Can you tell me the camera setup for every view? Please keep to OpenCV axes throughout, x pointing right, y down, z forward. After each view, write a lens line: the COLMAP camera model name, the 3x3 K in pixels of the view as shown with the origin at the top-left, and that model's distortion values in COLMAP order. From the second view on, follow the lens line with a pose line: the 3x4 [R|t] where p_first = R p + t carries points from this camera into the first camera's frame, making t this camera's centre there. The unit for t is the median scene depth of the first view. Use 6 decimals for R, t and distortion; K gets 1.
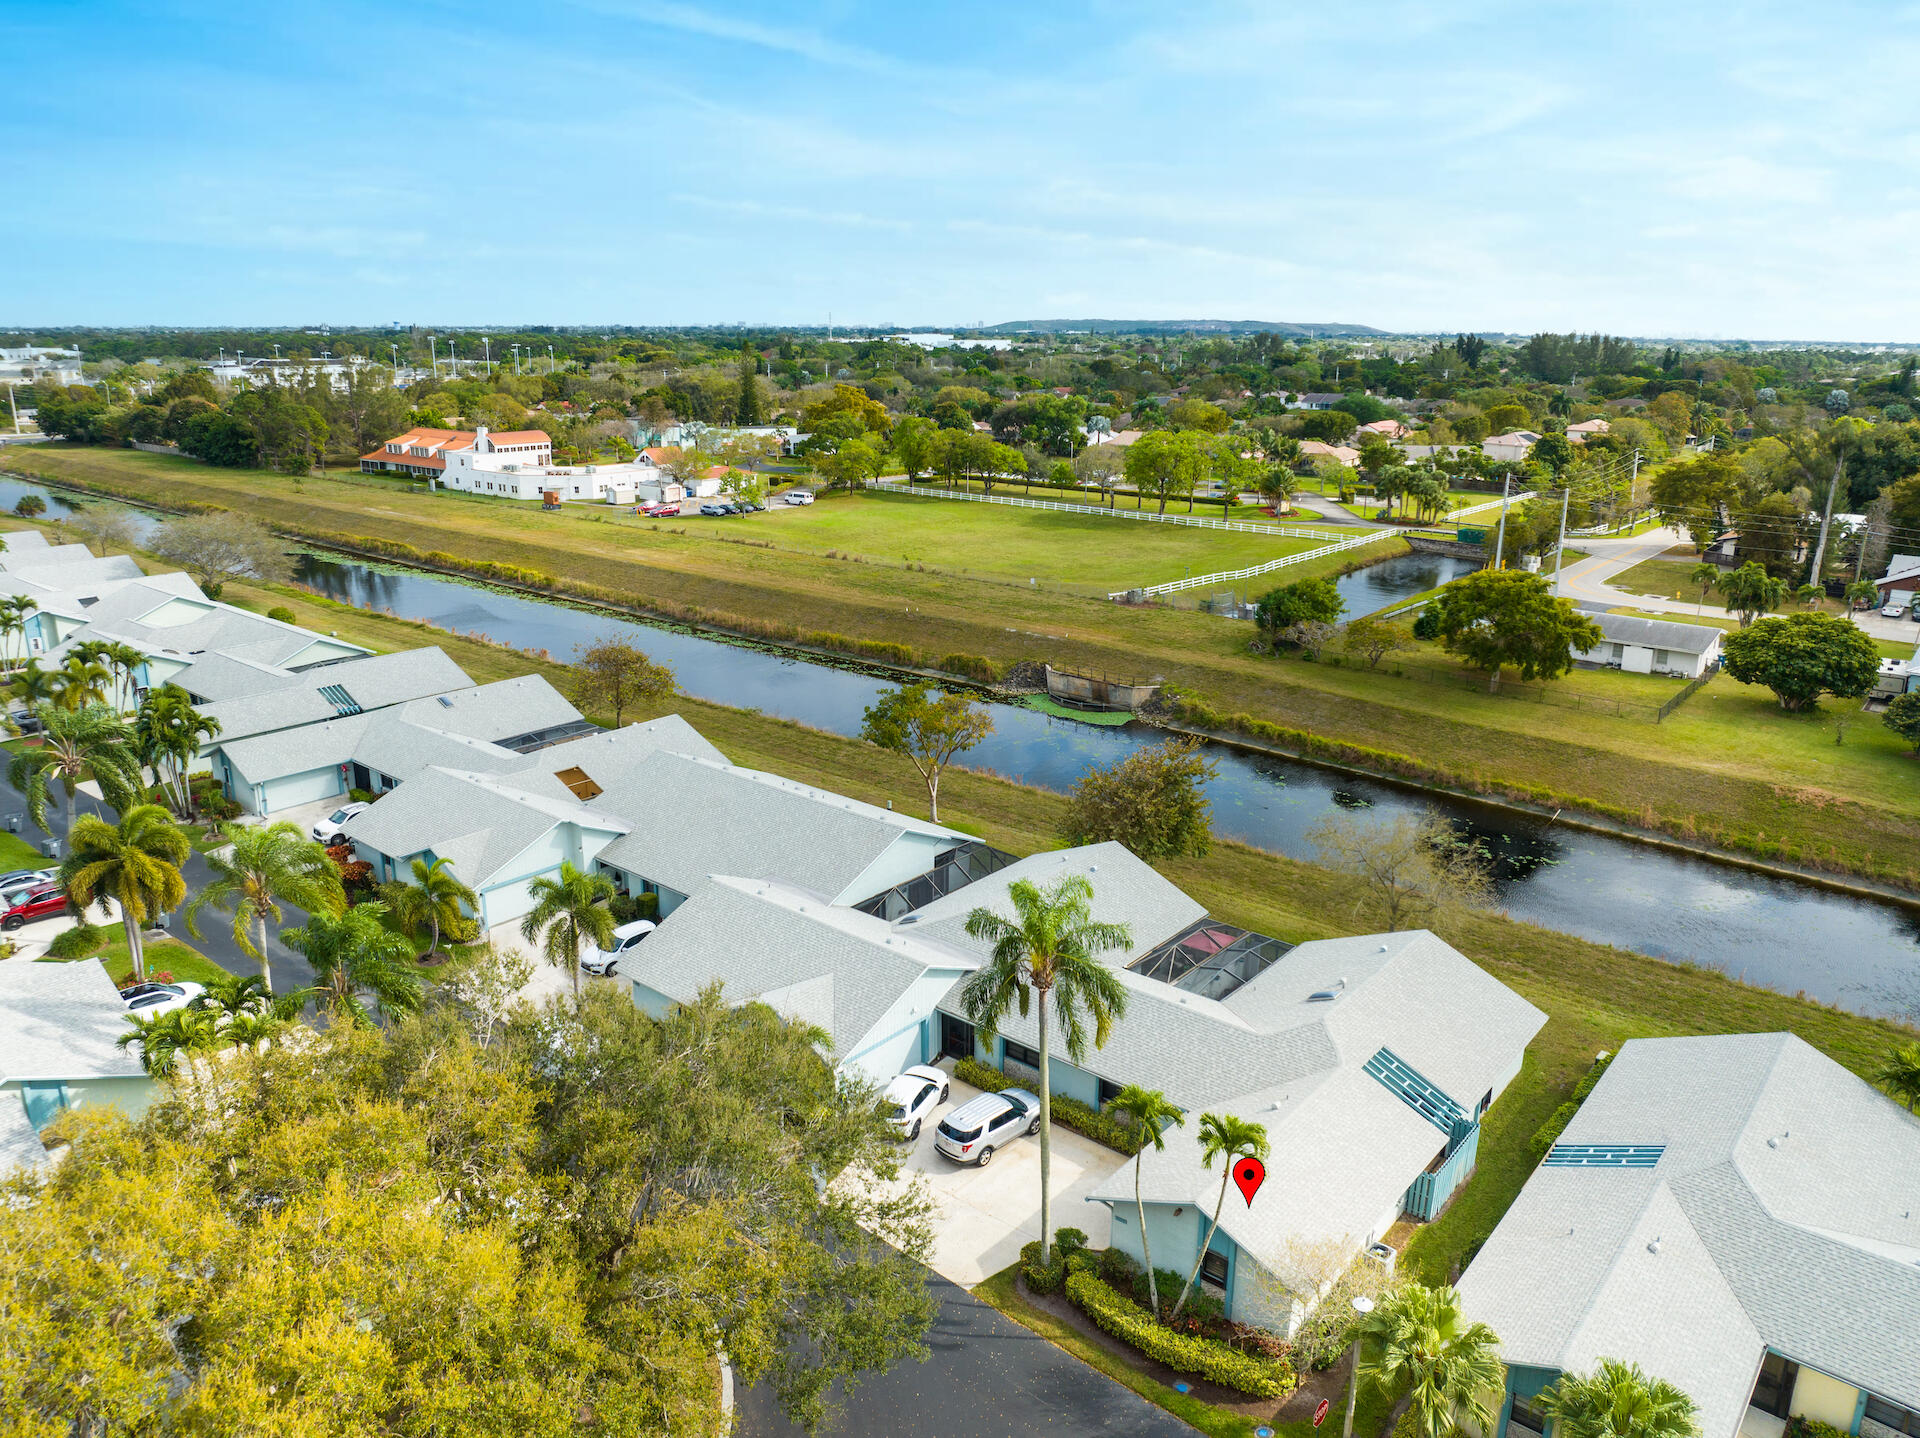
lens RADIAL K [[1353.7, 0, 962.7], [0, 1353.7, 705.4], [0, 0, 1]] dist [-0.037127, 0.008456]
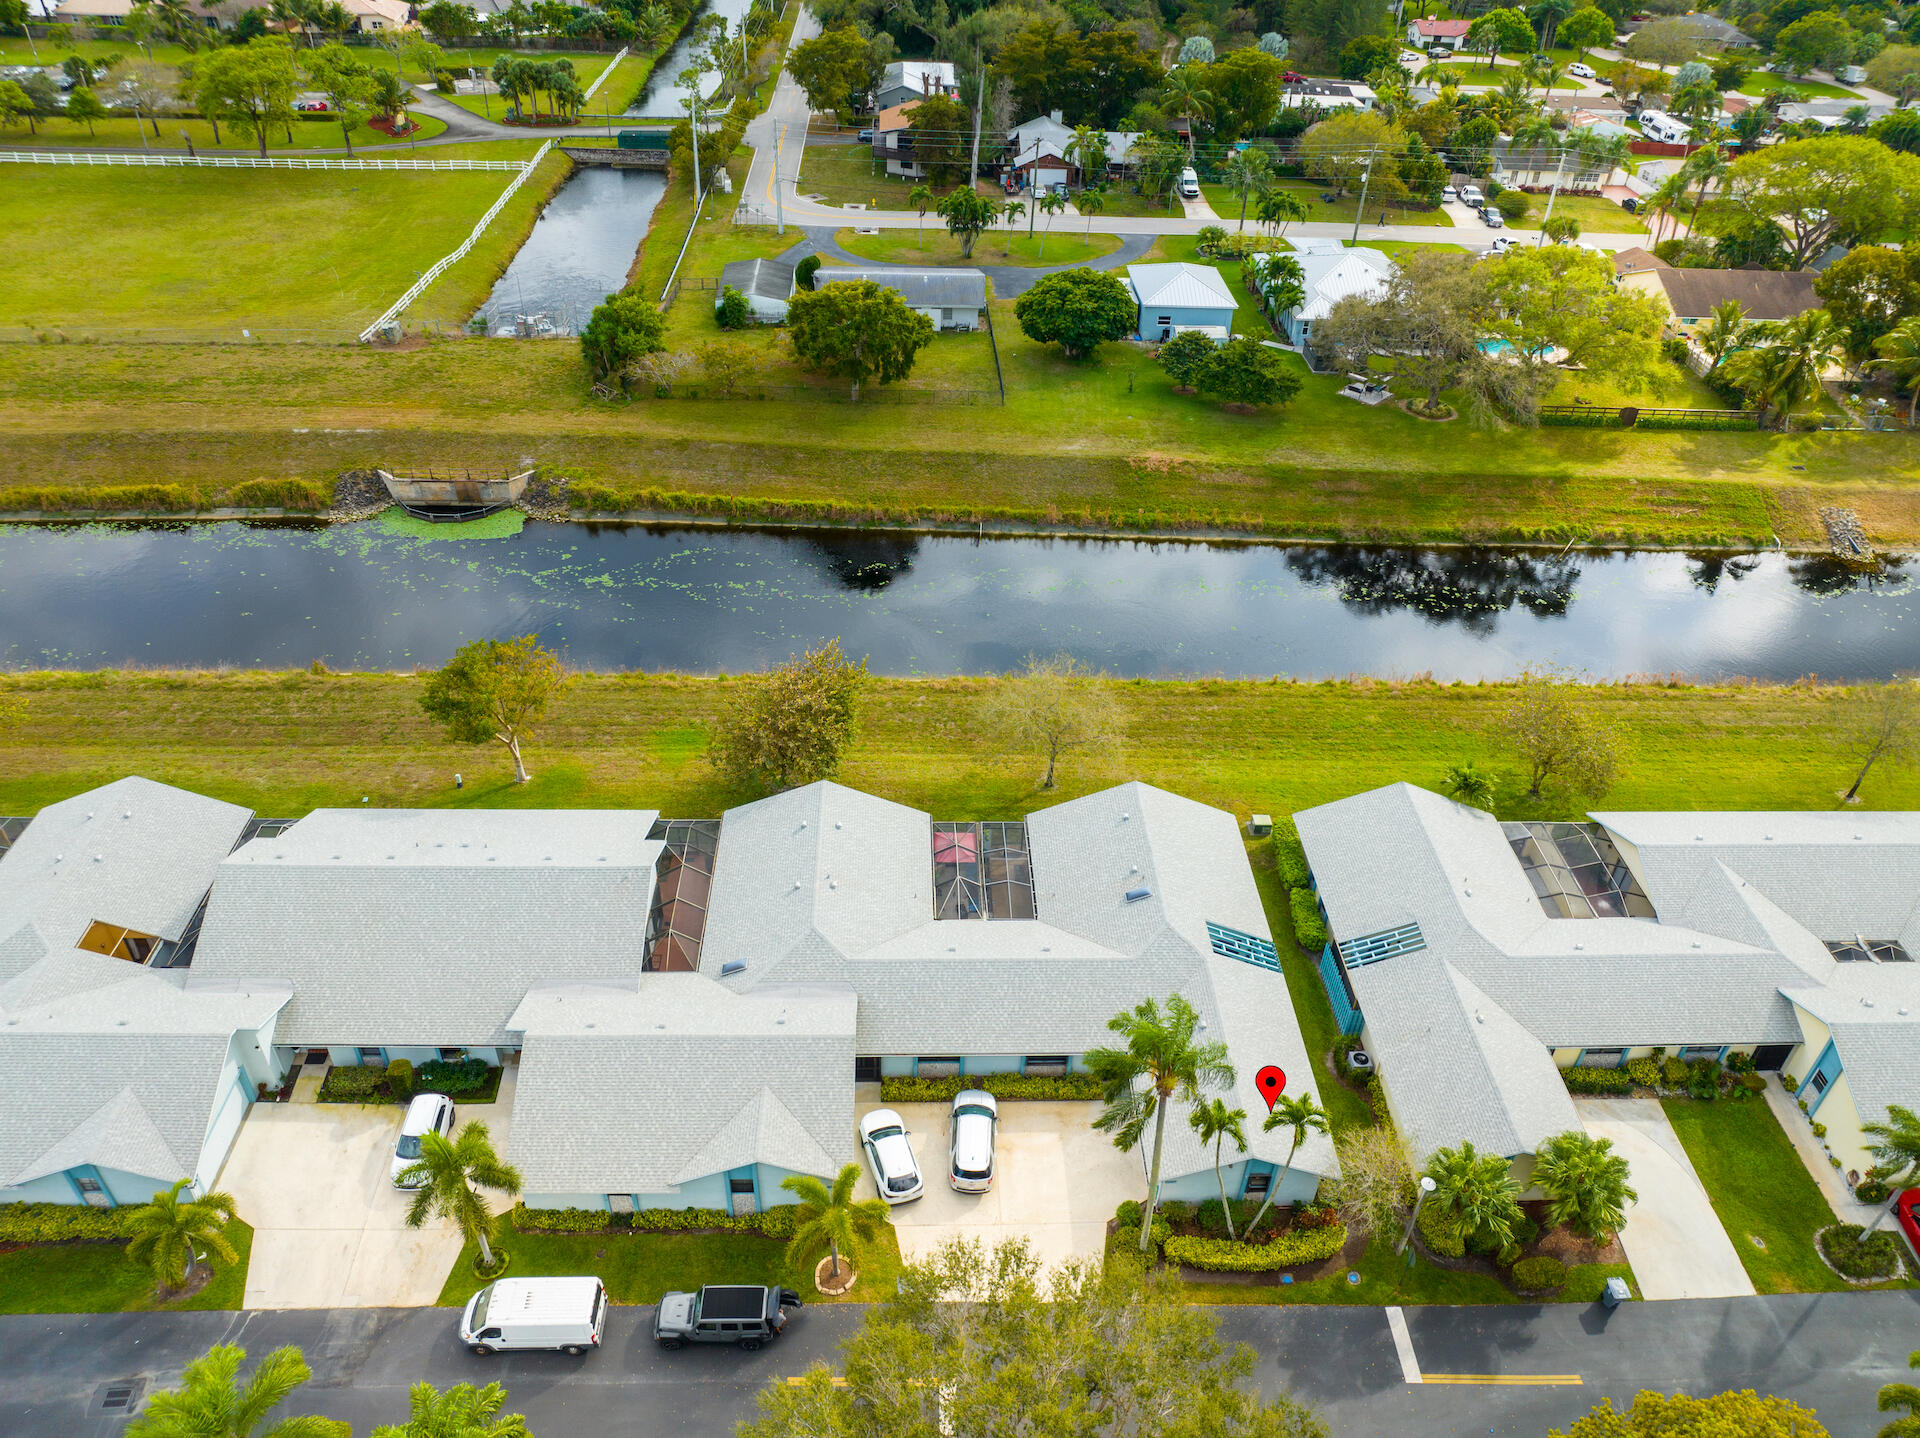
lens RADIAL K [[1353.7, 0, 962.7], [0, 1353.7, 705.4], [0, 0, 1]] dist [-0.037127, 0.008456]
pose [[0.743891, -0.378684, 0.550658, -0.188041], [0.152603, 0.898450, 0.411704, -0.190900], [-0.650645, -0.222231, 0.726137, 0.115311]]
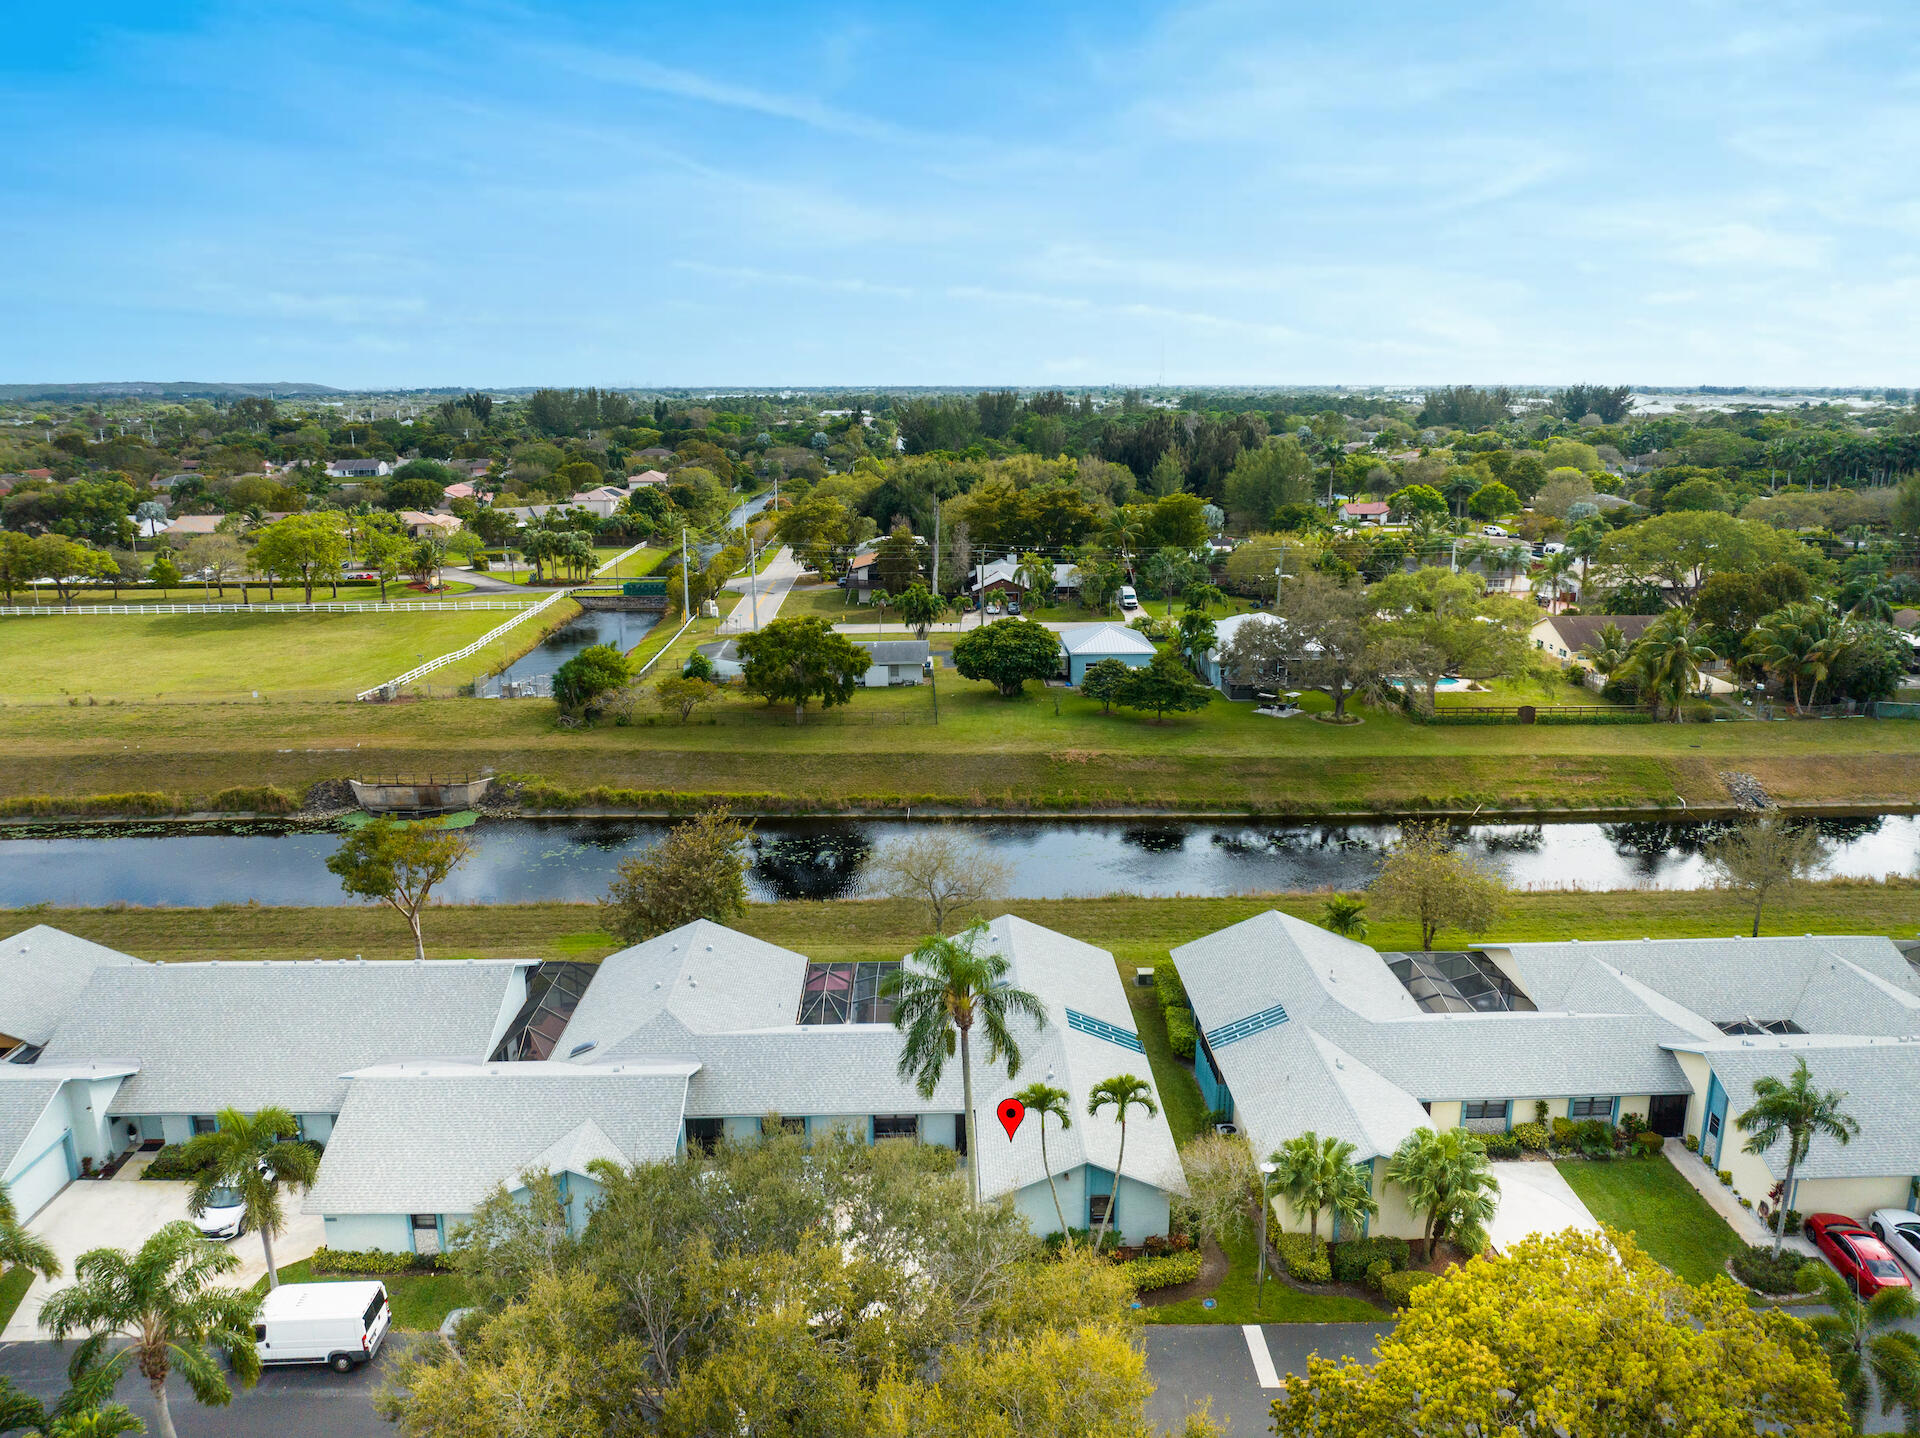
lens RADIAL K [[1350.2, 0, 960.0], [0, 1350.2, 719.0], [0, 0, 1]] dist [-0.028449, -0.006879]
pose [[0.750910, -0.170071, 0.638130, -0.202686], [0.188140, 0.981321, 0.040145, -0.029634], [-0.633038, 0.089912, 0.768882, 0.036405]]
